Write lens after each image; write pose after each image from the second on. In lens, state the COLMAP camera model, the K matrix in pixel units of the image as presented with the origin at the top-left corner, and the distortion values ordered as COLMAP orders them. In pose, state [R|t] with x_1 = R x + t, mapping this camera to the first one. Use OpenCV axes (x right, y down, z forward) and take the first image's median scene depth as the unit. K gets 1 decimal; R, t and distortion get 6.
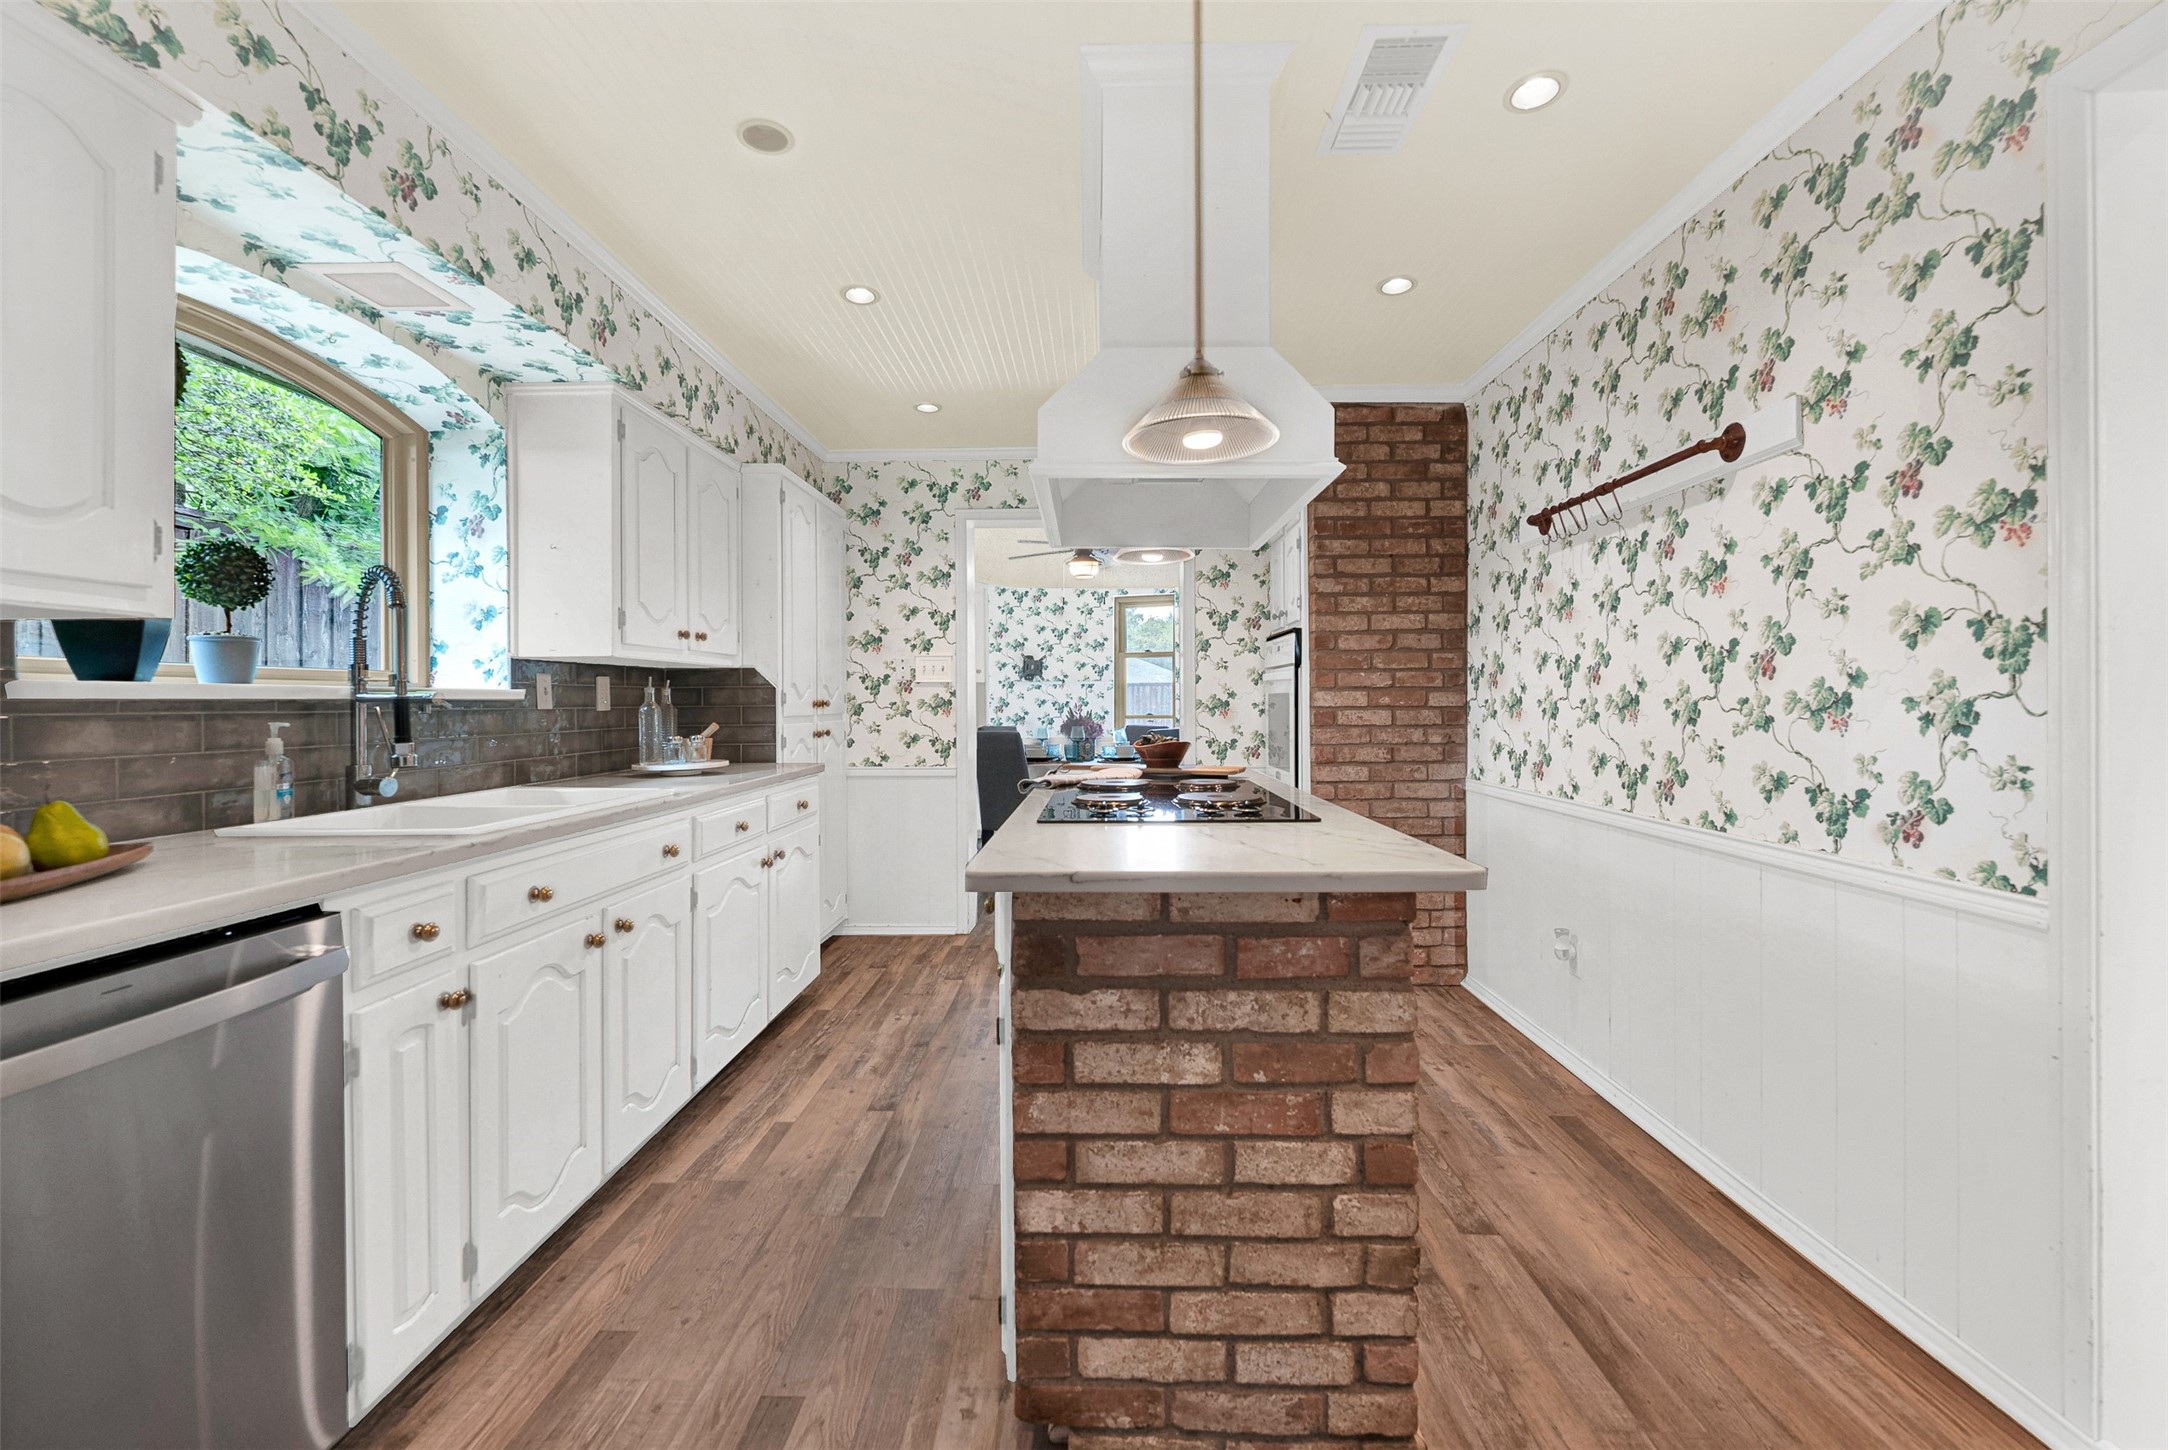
lens RADIAL K [[885.8, 0, 1051.3], [0, 885.8, 707.1], [0, 0, 1]] dist [-0.001300, -0.000852]
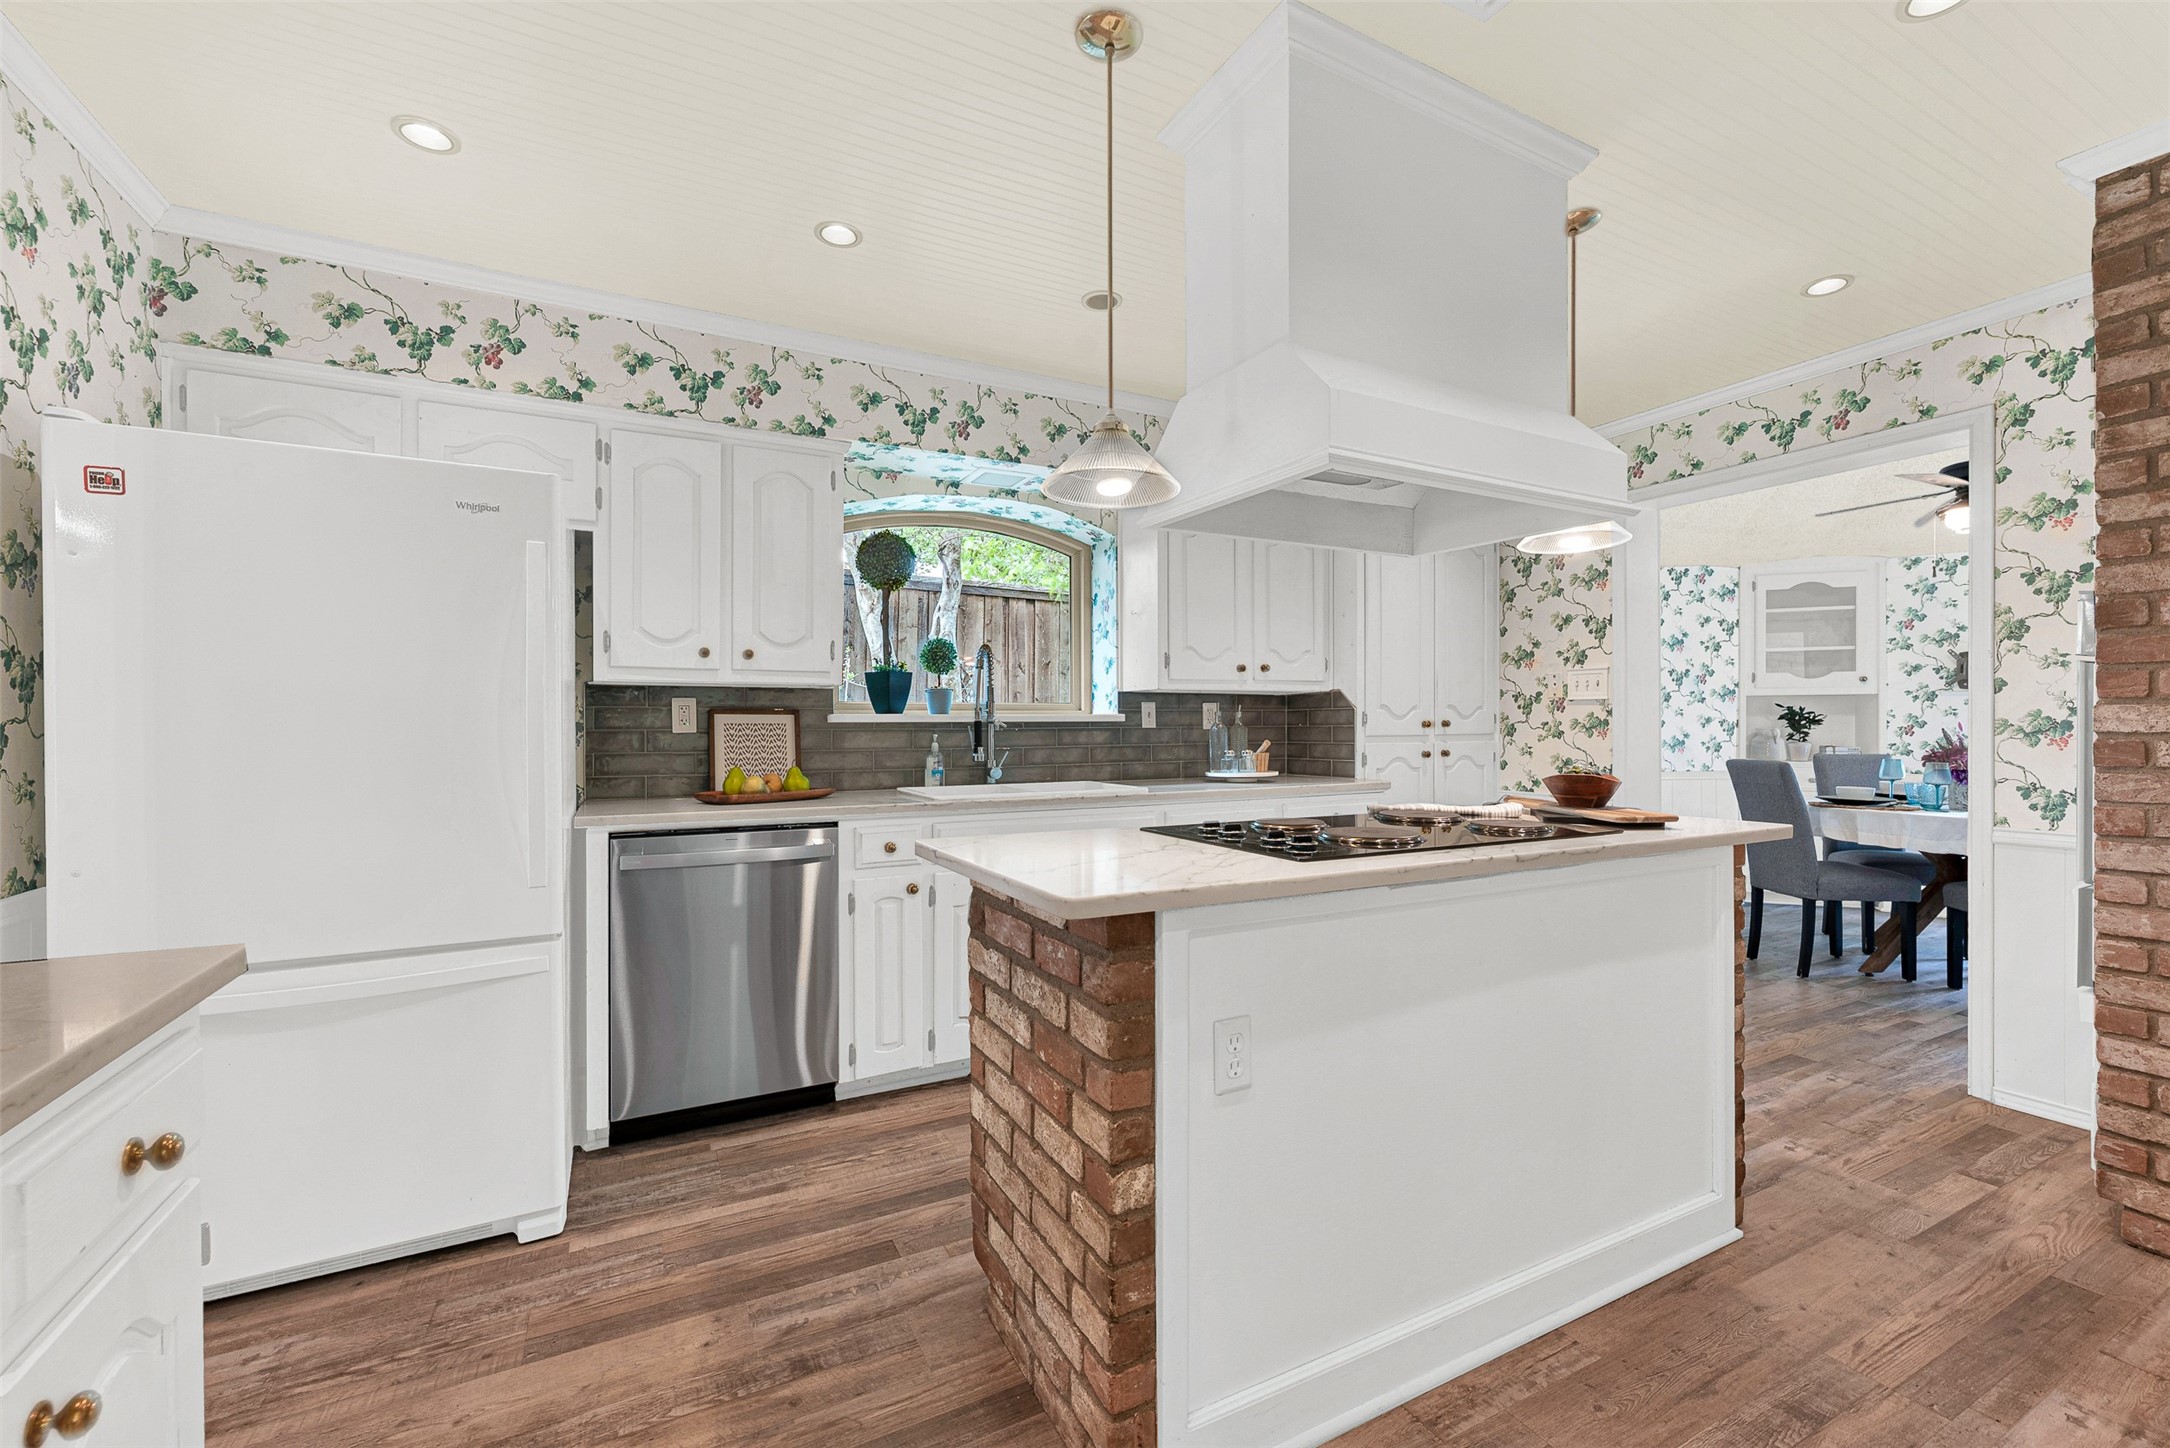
lens RADIAL K [[886.6, 0, 1101.1], [0, 886.6, 725.9], [0, 0, 1]] dist [-0.001300, -0.000852]
pose [[0.501877, 0.004800, -0.864926, 0.630516], [-0.002941, 0.999988, 0.003843, -0.006134], [0.864934, 0.000615, 0.501885, 0.245202]]
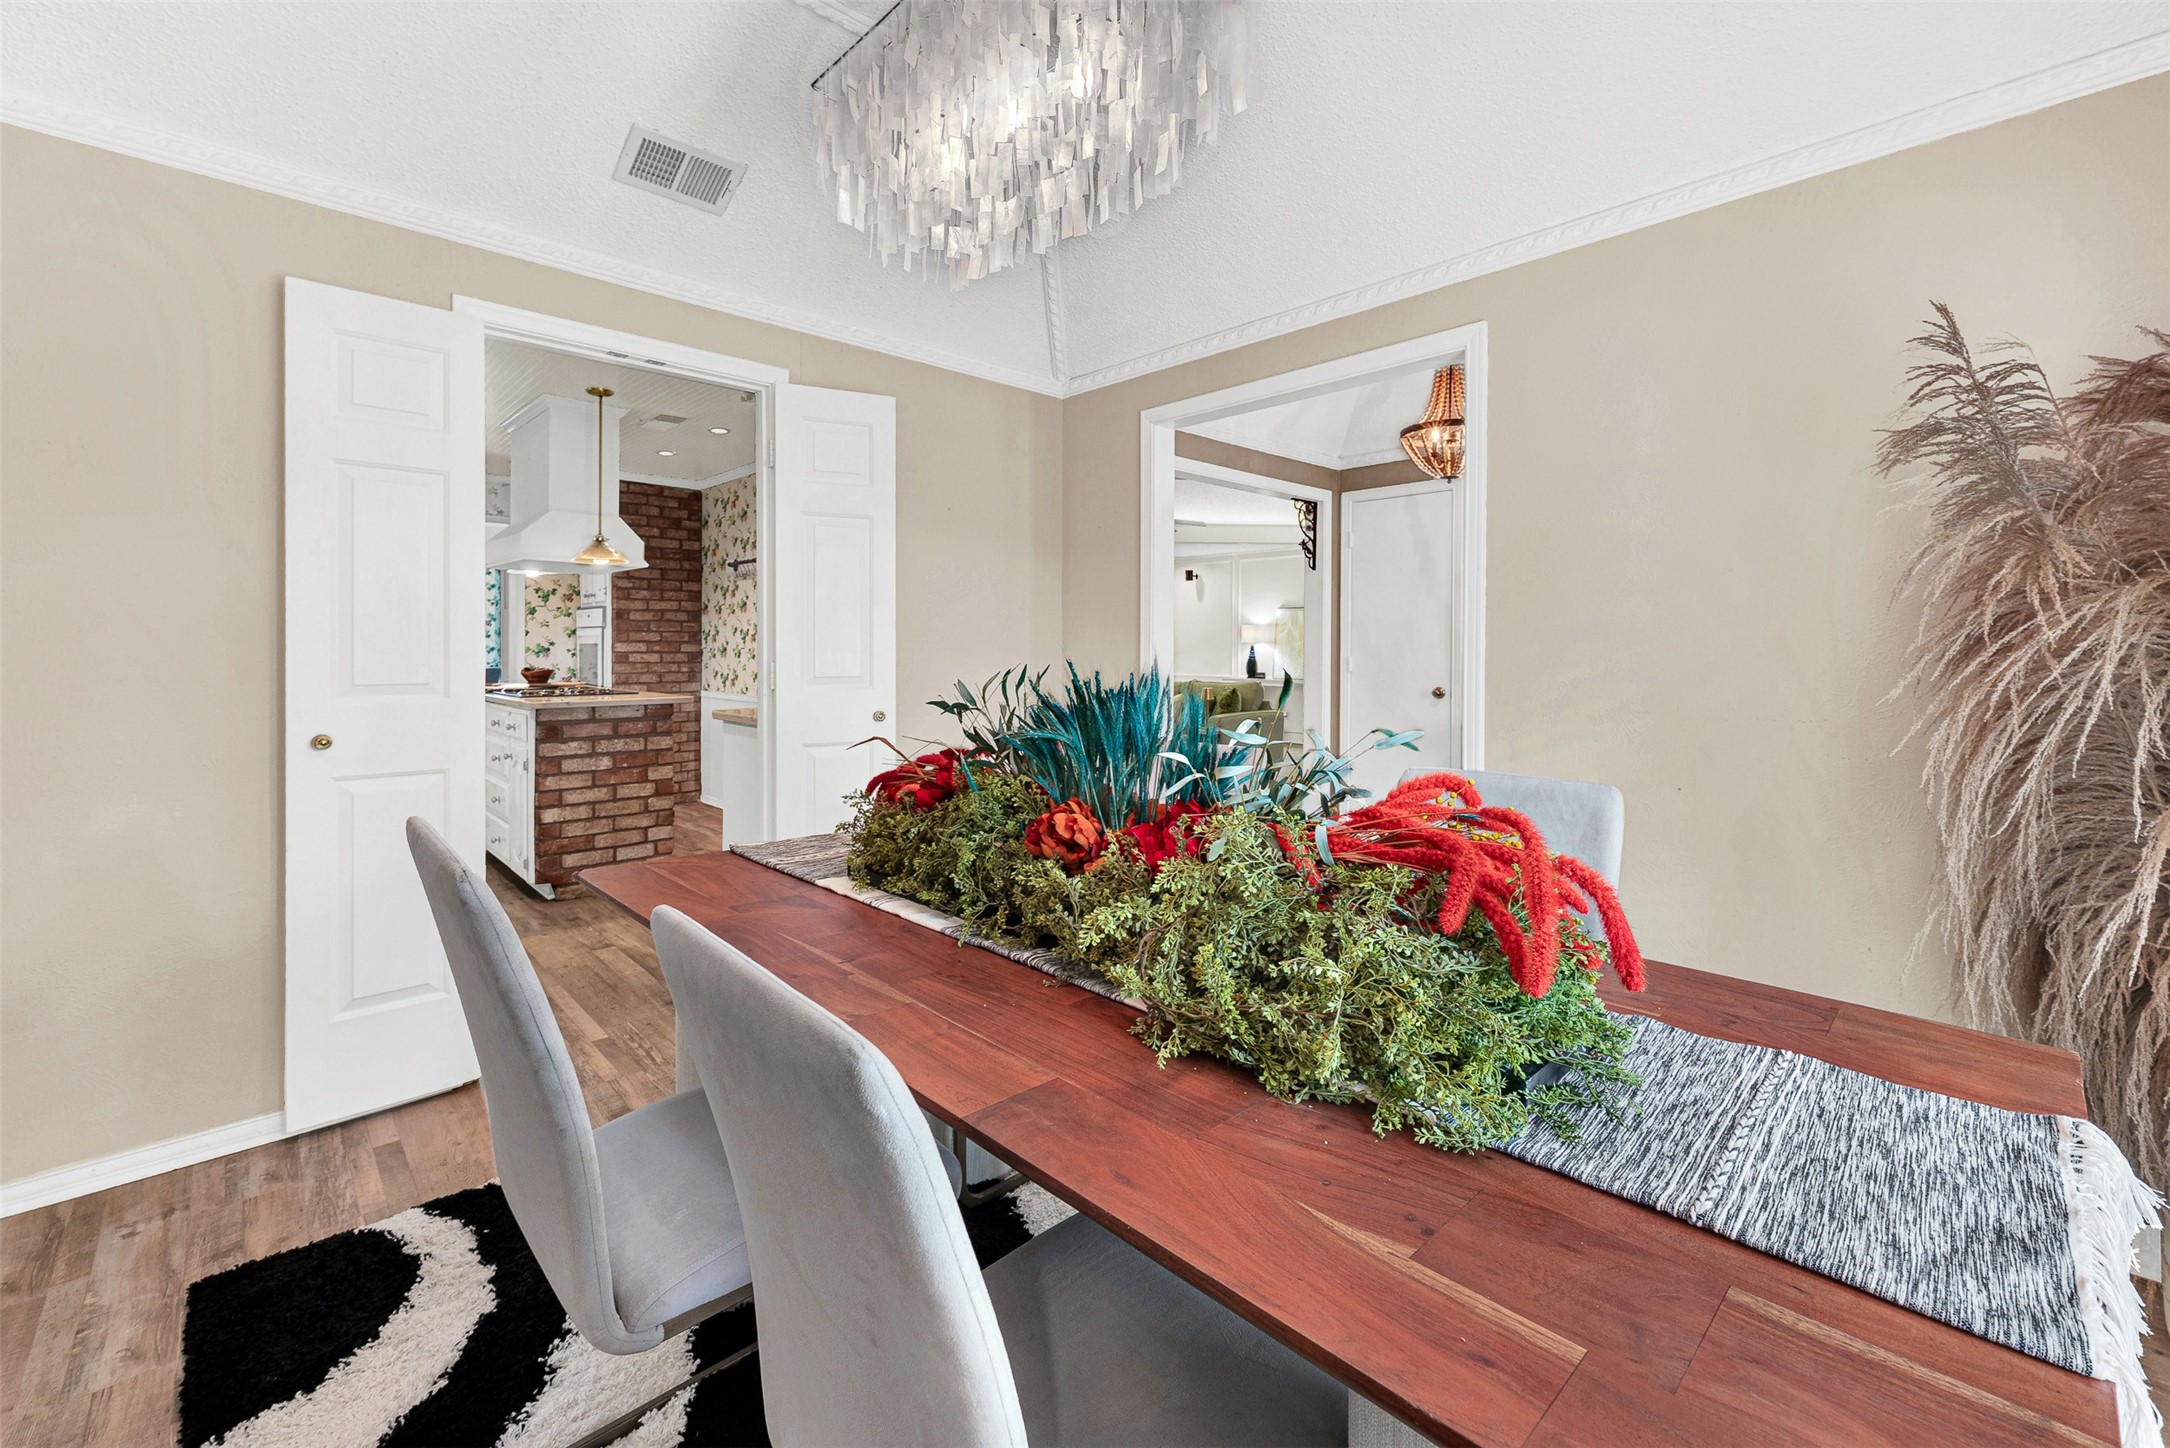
lens RADIAL K [[886.6, 0, 1077.5], [0, 886.6, 652.0], [0, 0, 1]] dist [-0.001300, -0.000852]
pose [[0.683309, 0.004677, 0.730114, -0.504982], [-0.004050, 0.999988, -0.002615, 0.001817], [-0.730118, -0.001170, 0.683320, -1.222722]]
